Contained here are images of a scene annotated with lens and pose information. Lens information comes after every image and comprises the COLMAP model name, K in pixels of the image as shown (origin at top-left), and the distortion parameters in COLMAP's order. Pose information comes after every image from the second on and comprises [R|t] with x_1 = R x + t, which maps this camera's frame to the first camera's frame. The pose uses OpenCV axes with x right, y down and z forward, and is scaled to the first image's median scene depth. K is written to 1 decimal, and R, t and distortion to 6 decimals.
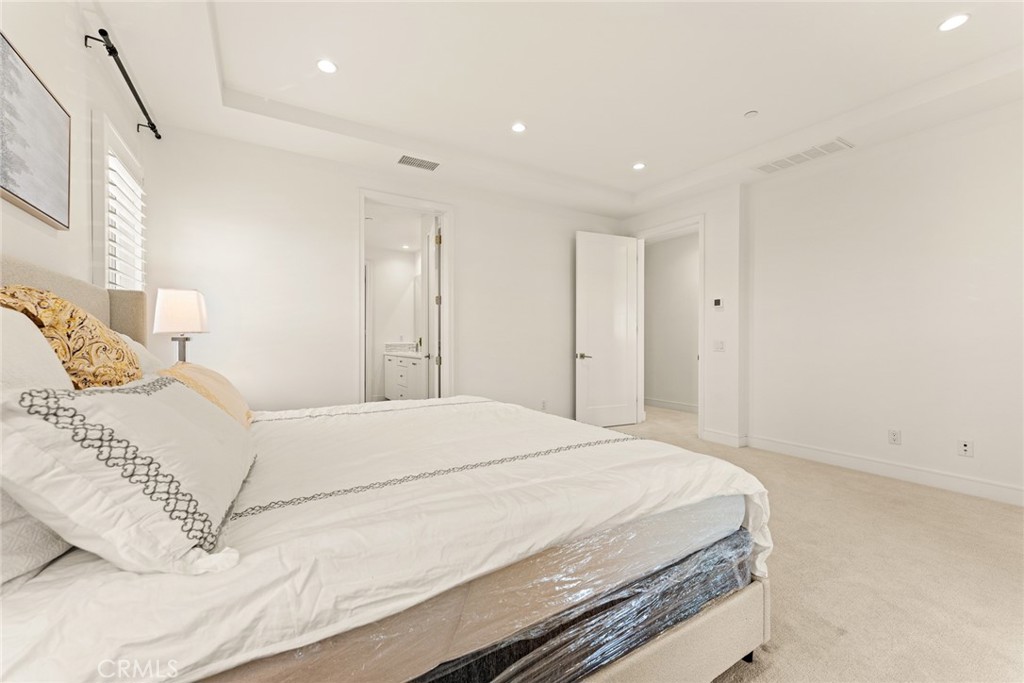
lens RADIAL K [[410.1, 0, 514.0], [0, 410.1, 341.2], [0, 0, 1]] dist [0.003895, -0.000093]
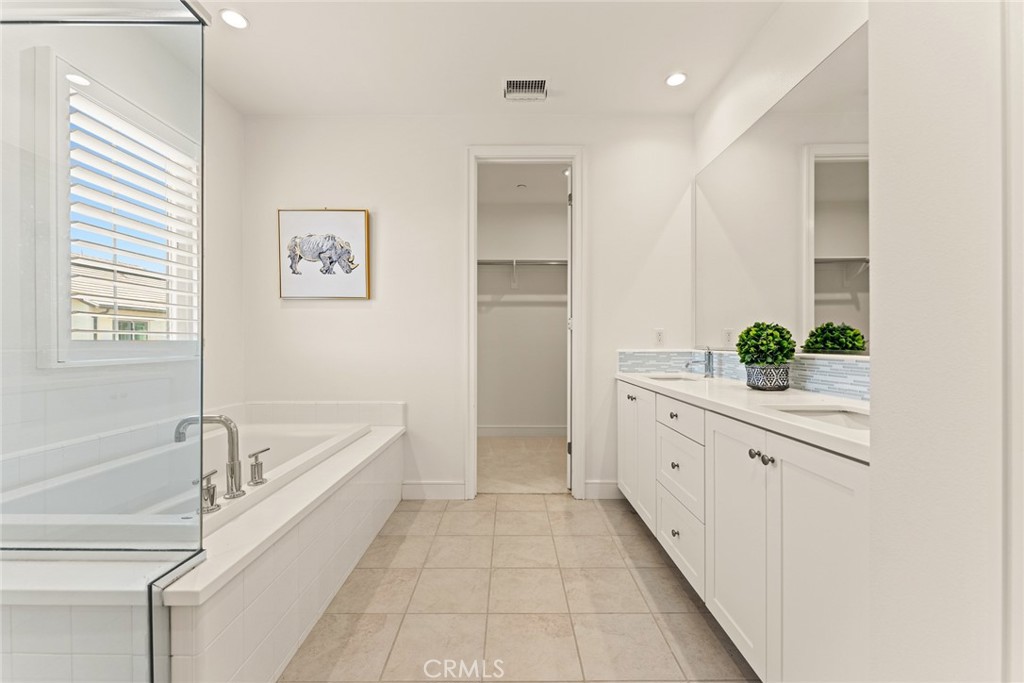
lens RADIAL K [[410.1, 0, 510.5], [0, 410.1, 343.9], [0, 0, 1]] dist [0.003895, -0.000093]
pose [[0.851690, 0.000518, -0.524045, -0.197558], [-0.000122, 1.000000, 0.000791, -0.001279], [0.524046, -0.000610, 0.851690, 0.614968]]
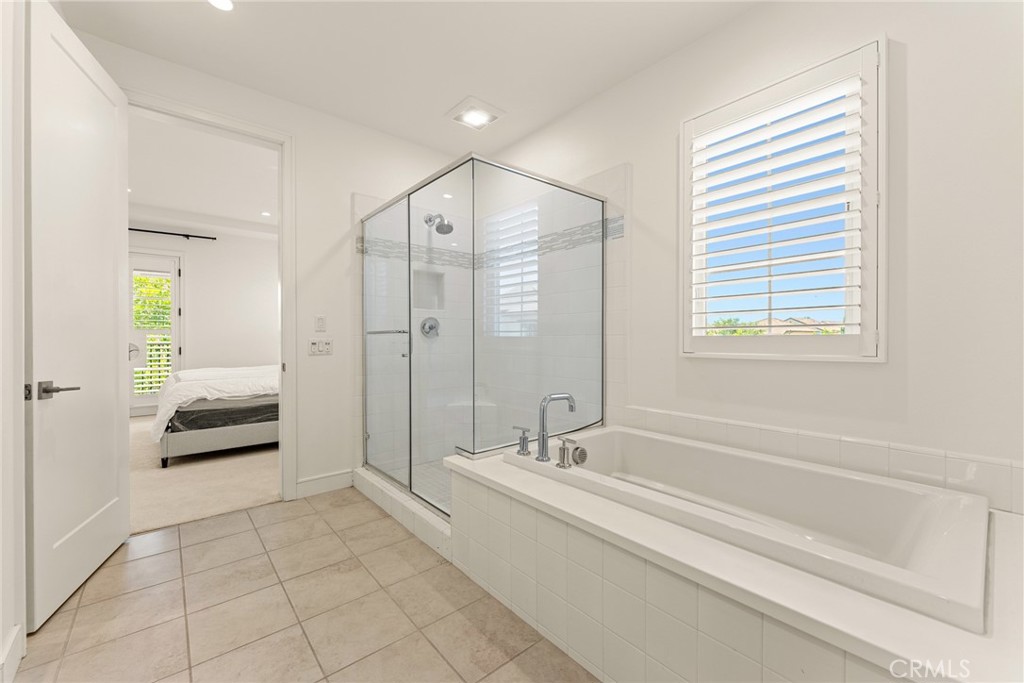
lens RADIAL K [[410.1, 0, 508.5], [0, 410.1, 341.3], [0, 0, 1]] dist [0.003895, -0.000093]
pose [[-0.989528, -0.002936, -0.144309, -0.452722], [-0.003360, 0.999991, 0.002697, 0.000819], [0.144300, 0.003154, -0.989529, 1.157077]]
